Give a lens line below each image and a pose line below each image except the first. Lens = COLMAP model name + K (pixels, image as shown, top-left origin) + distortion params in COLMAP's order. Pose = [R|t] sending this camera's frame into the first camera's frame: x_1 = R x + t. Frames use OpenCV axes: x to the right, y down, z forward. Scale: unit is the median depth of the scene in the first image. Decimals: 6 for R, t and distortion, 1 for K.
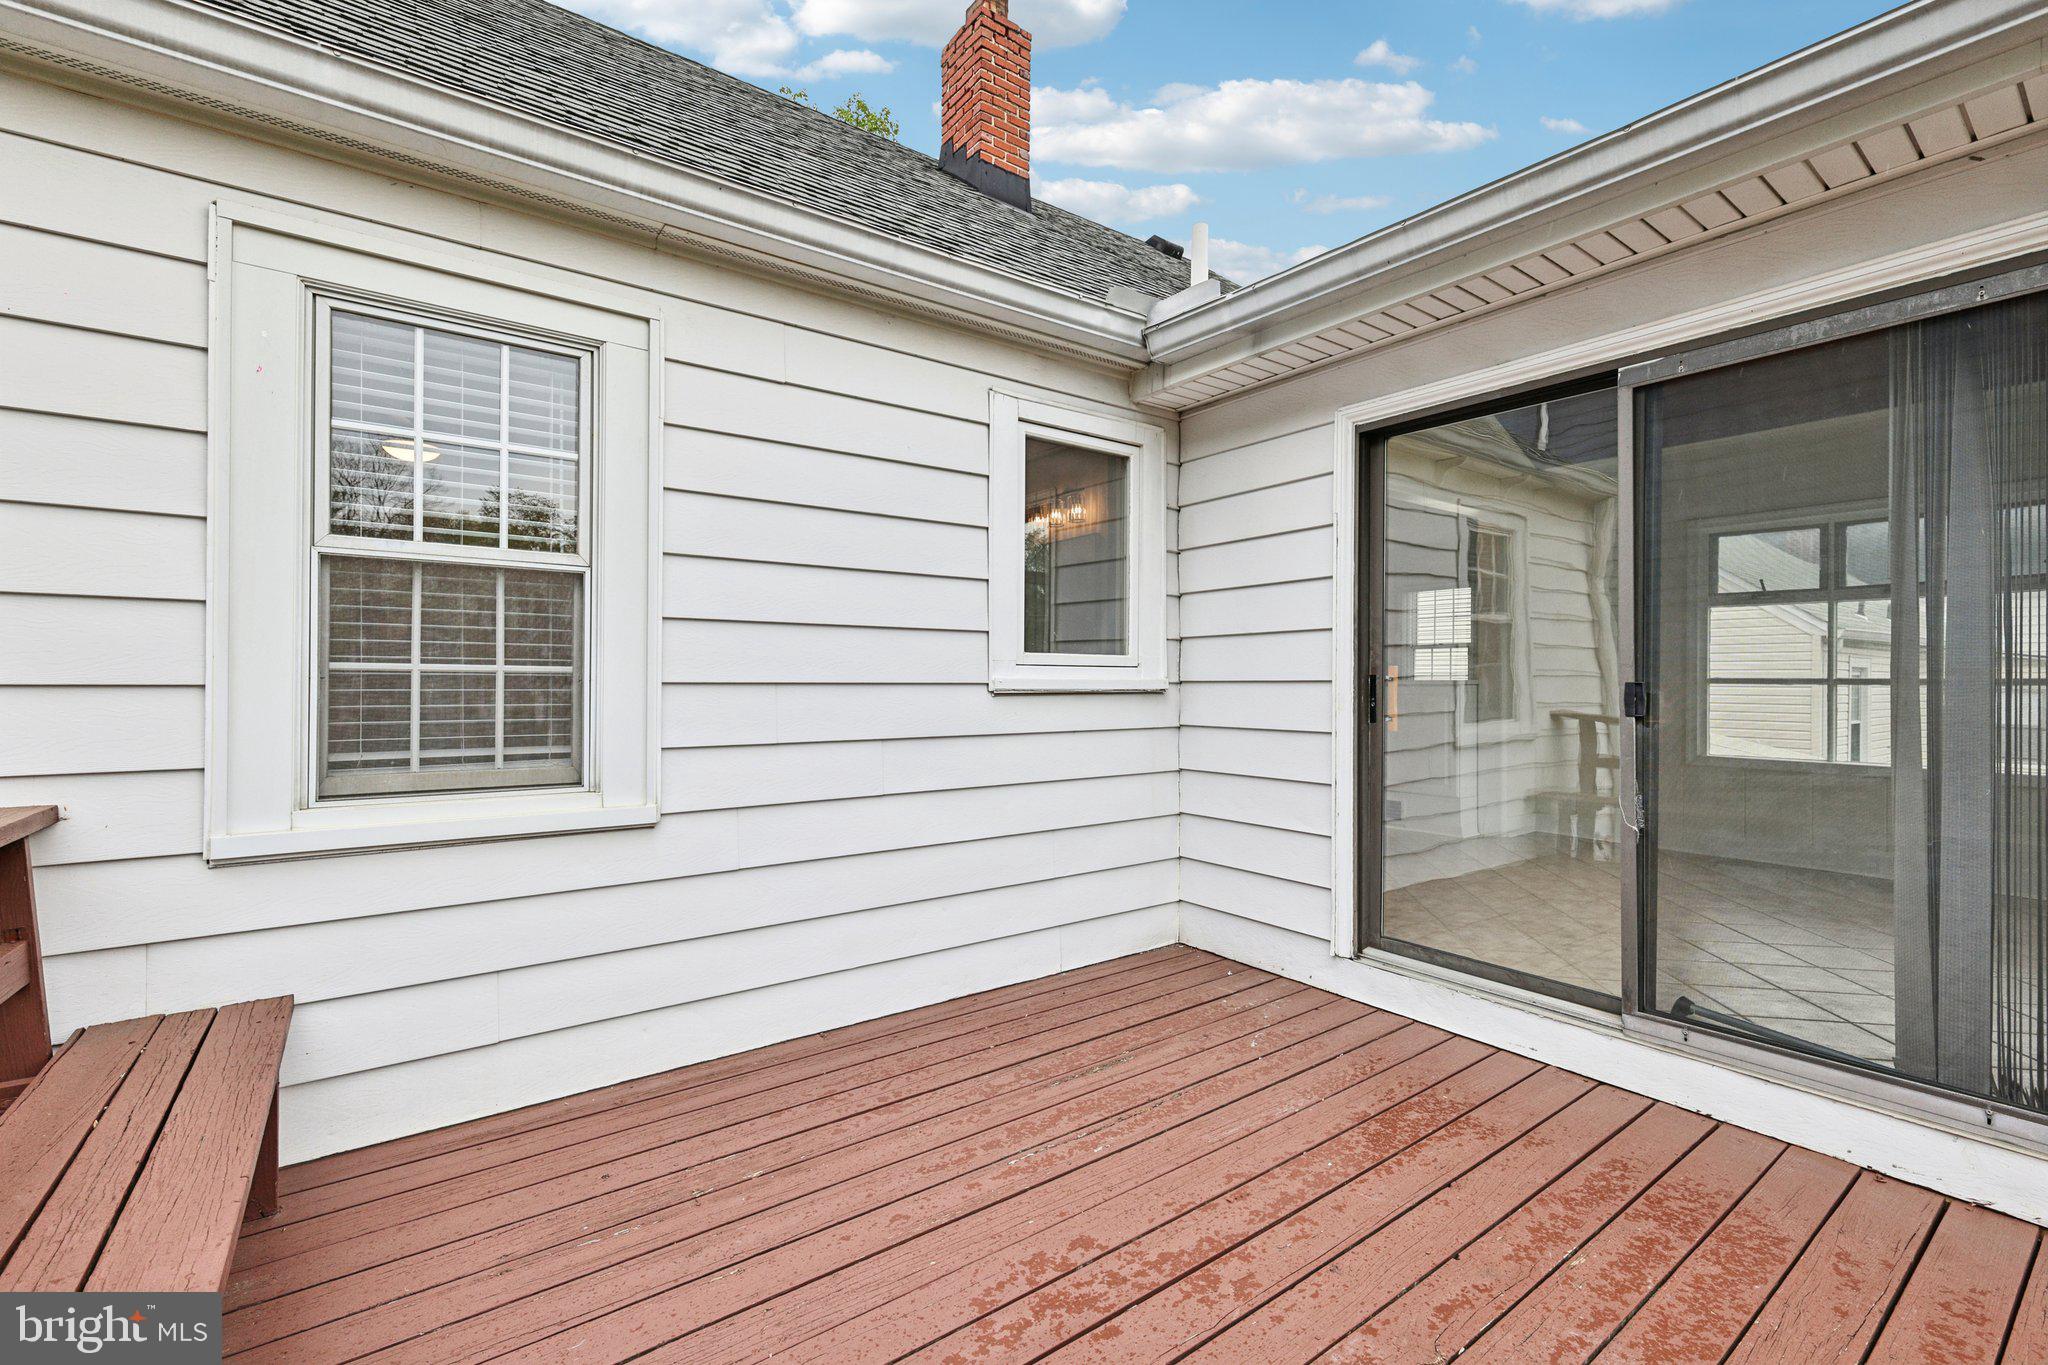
lens RADIAL K [[894.2, 0, 1023.7], [0, 894.2, 685.2], [0, 0, 1]] dist [0.009522, -0.000668]
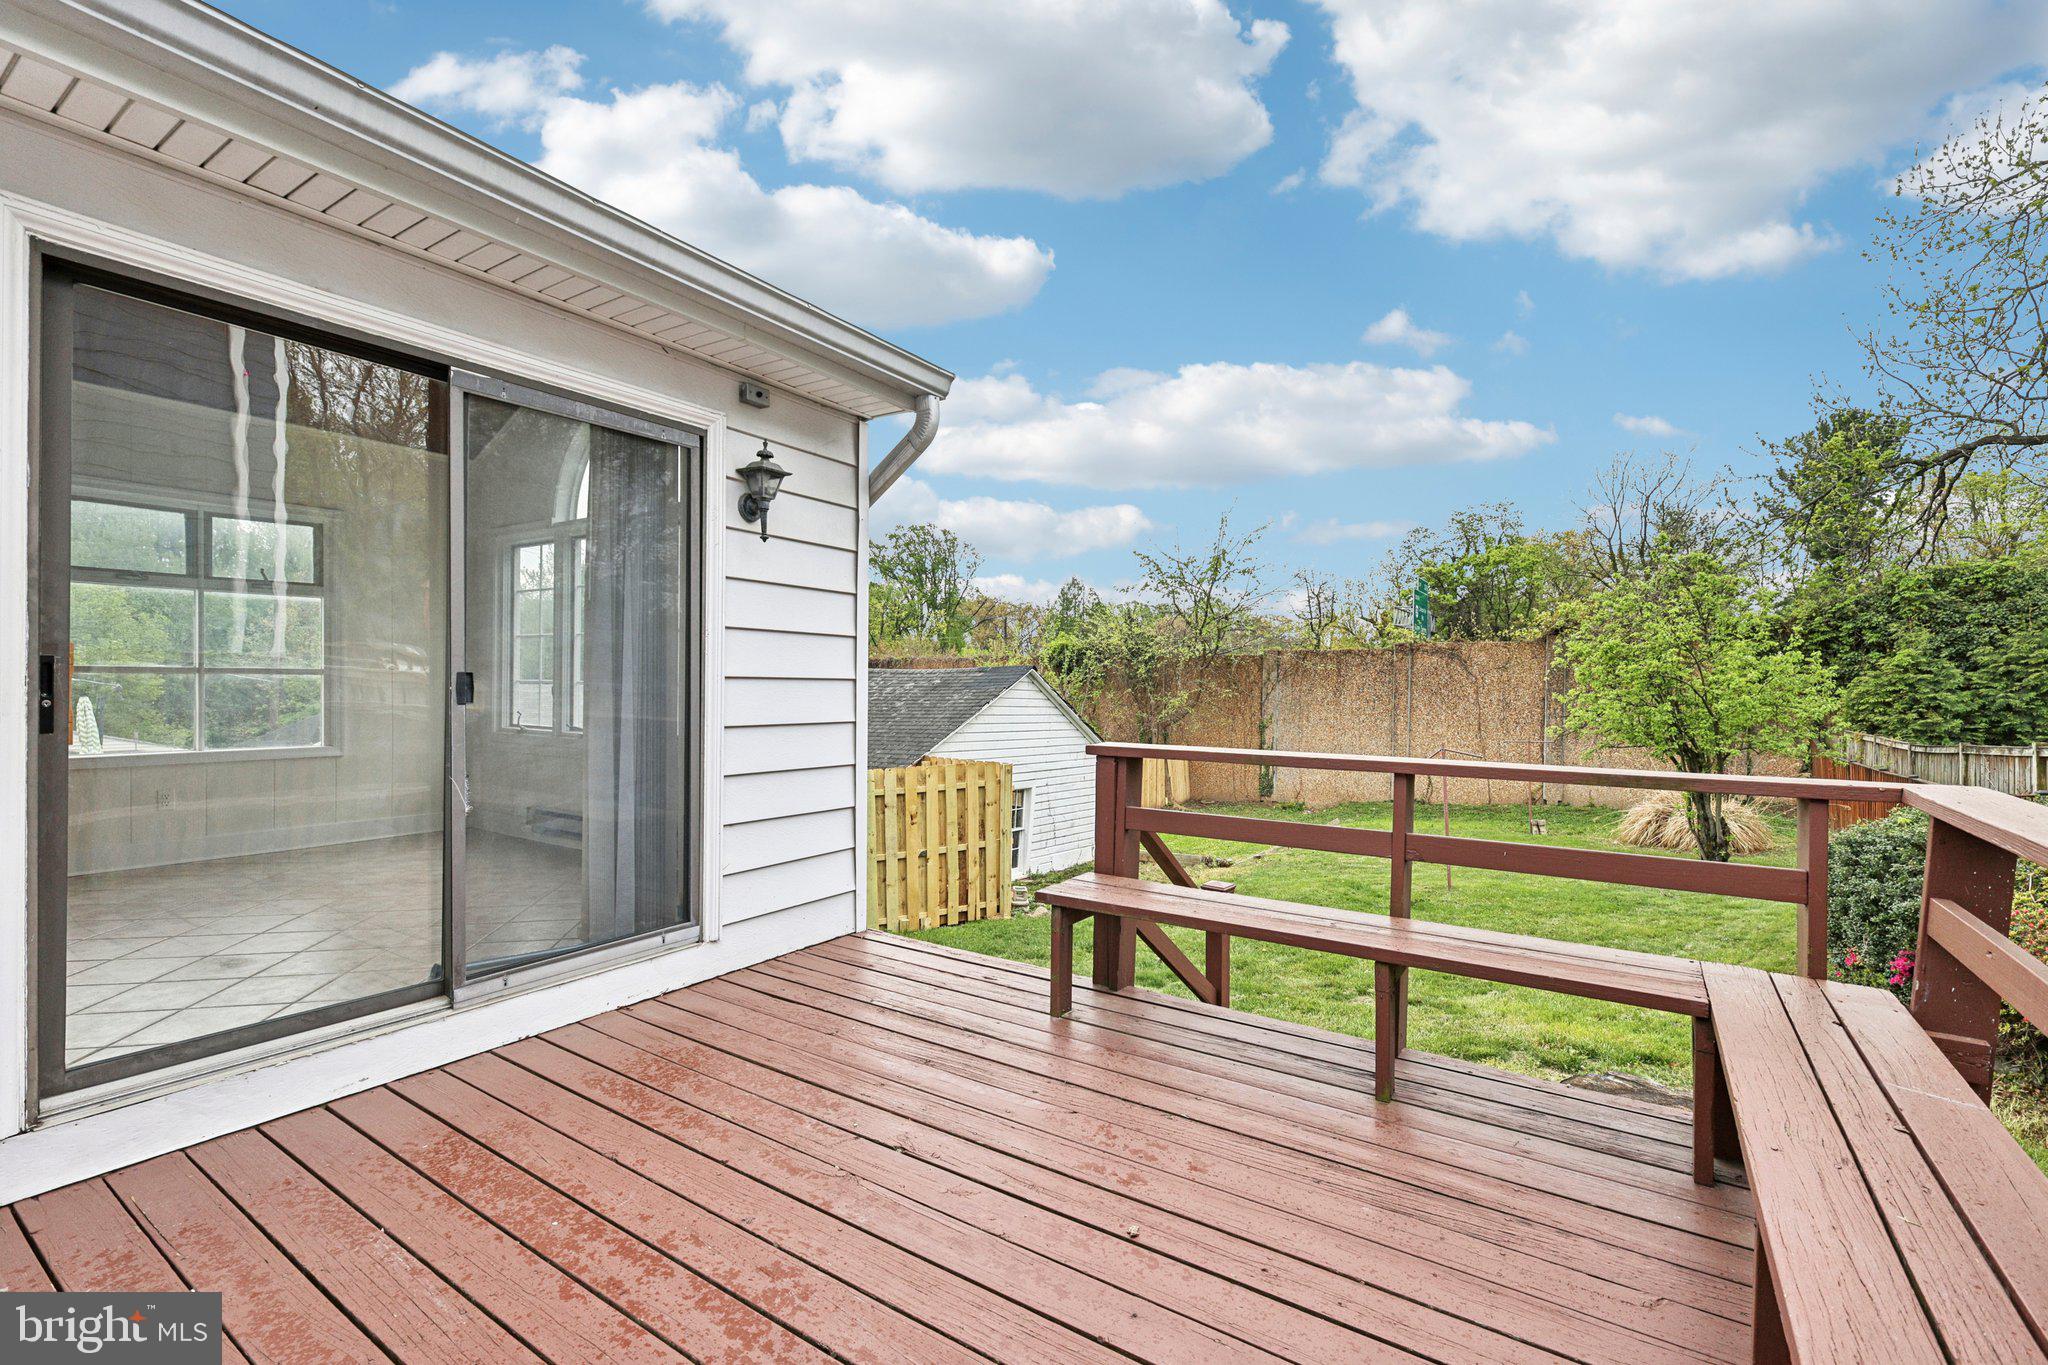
lens RADIAL K [[894.2, 0, 1023.7], [0, 894.2, 685.2], [0, 0, 1]] dist [0.009522, -0.000668]
pose [[-0.336580, -0.007793, 0.941622, -0.613530], [-0.004288, 0.999968, 0.006744, 0.004038], [-0.941645, -0.001768, -0.336603, 0.844789]]
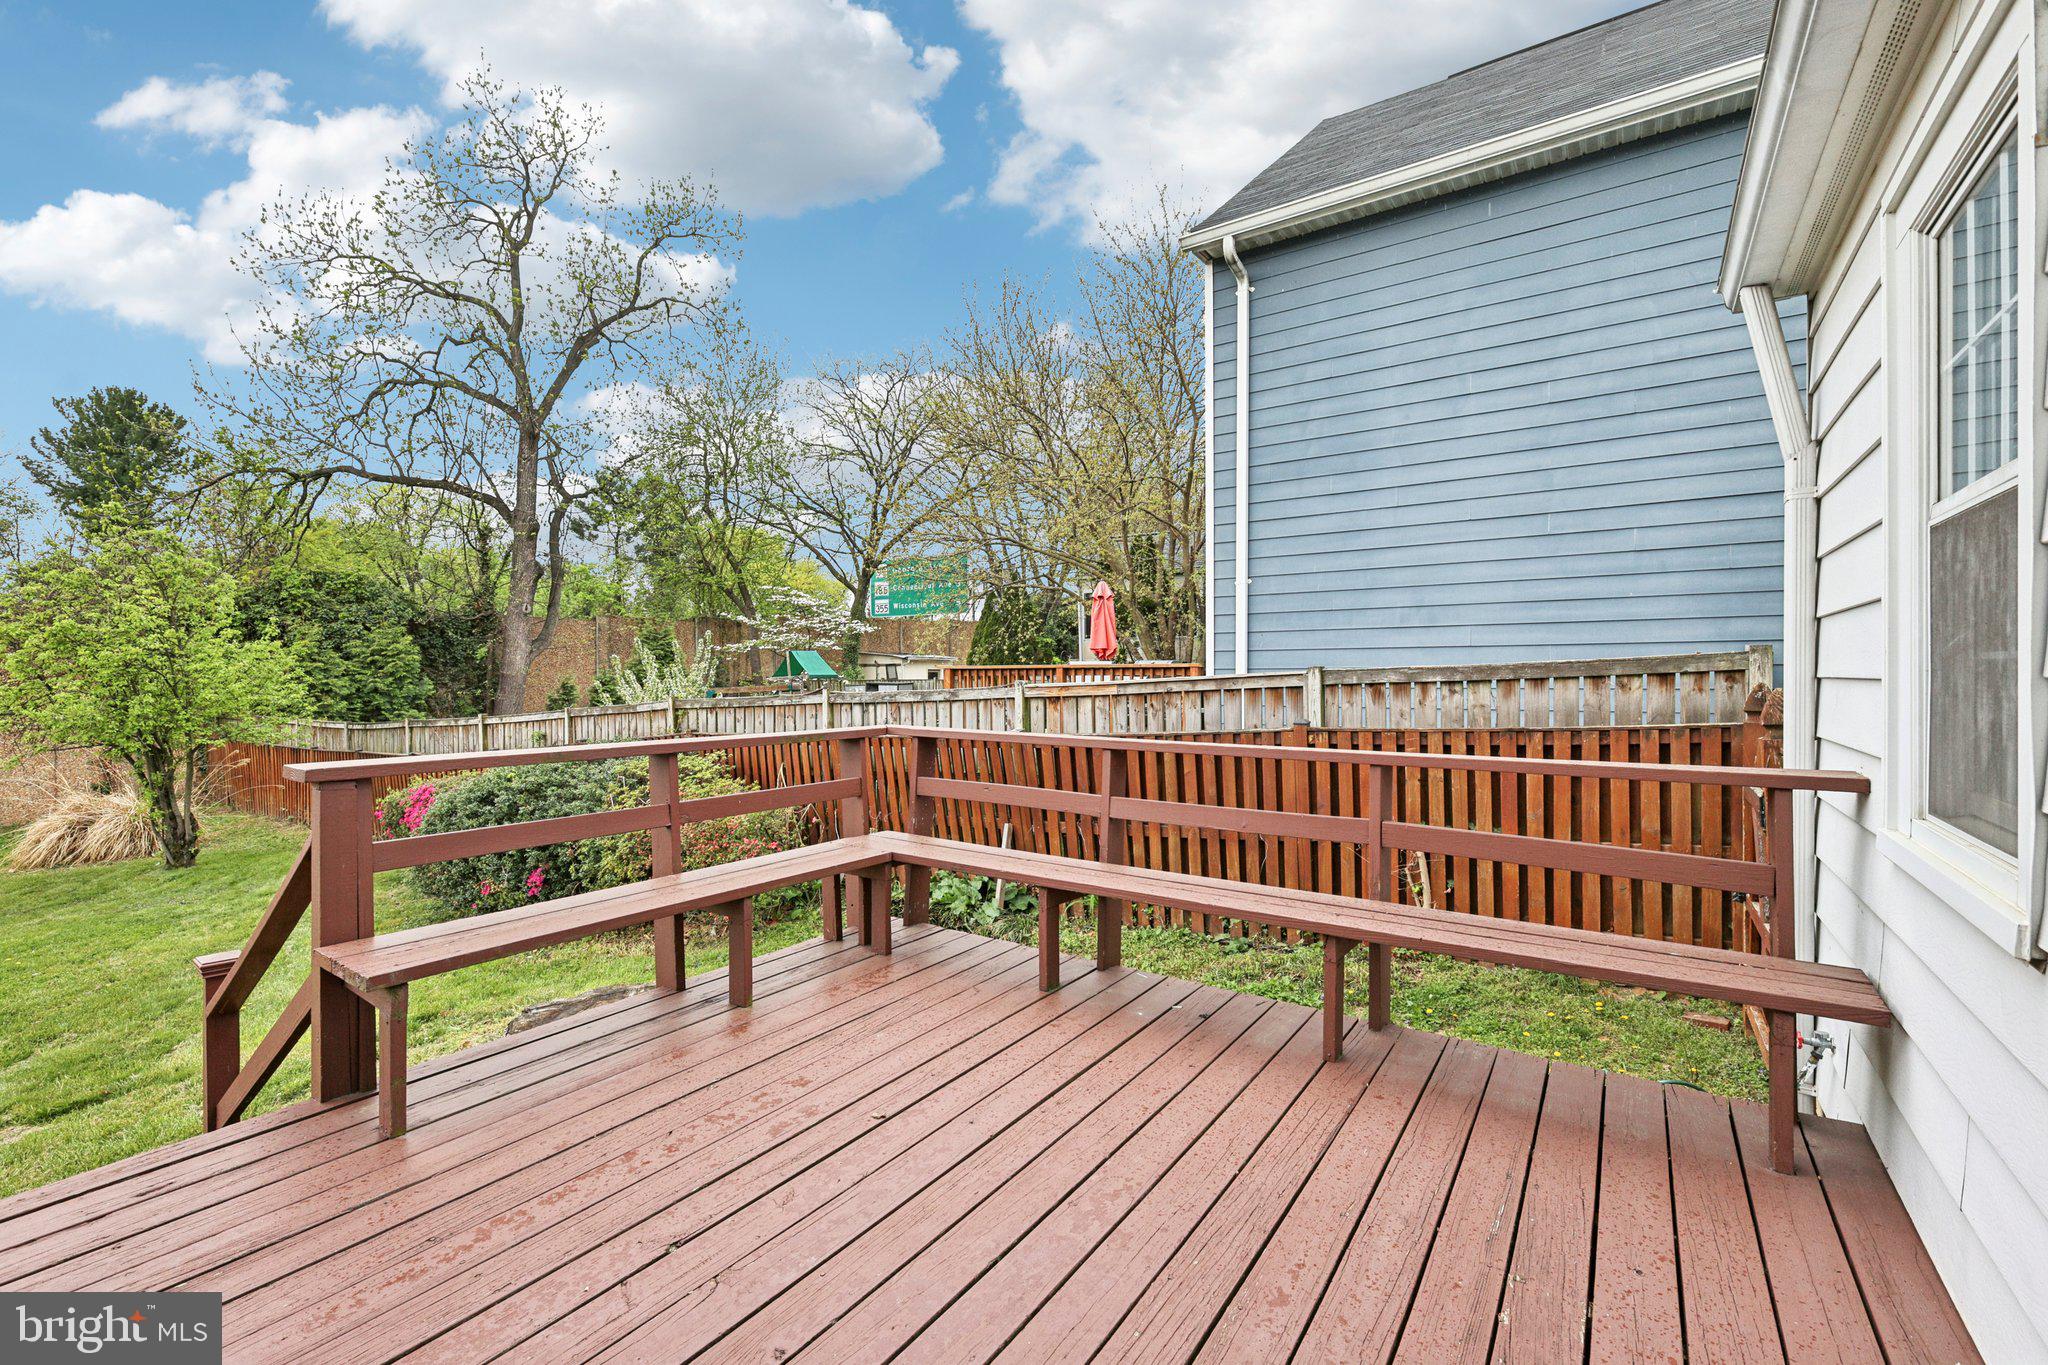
lens RADIAL K [[893.1, 0, 1017.0], [0, 893.1, 678.3], [0, 0, 1]] dist [0.005630, -0.000275]
pose [[-0.948594, 0.001714, -0.316492, 0.290490], [-0.001241, 0.999958, 0.009135, -0.007081], [0.316494, 0.009058, -0.948551, 1.497693]]
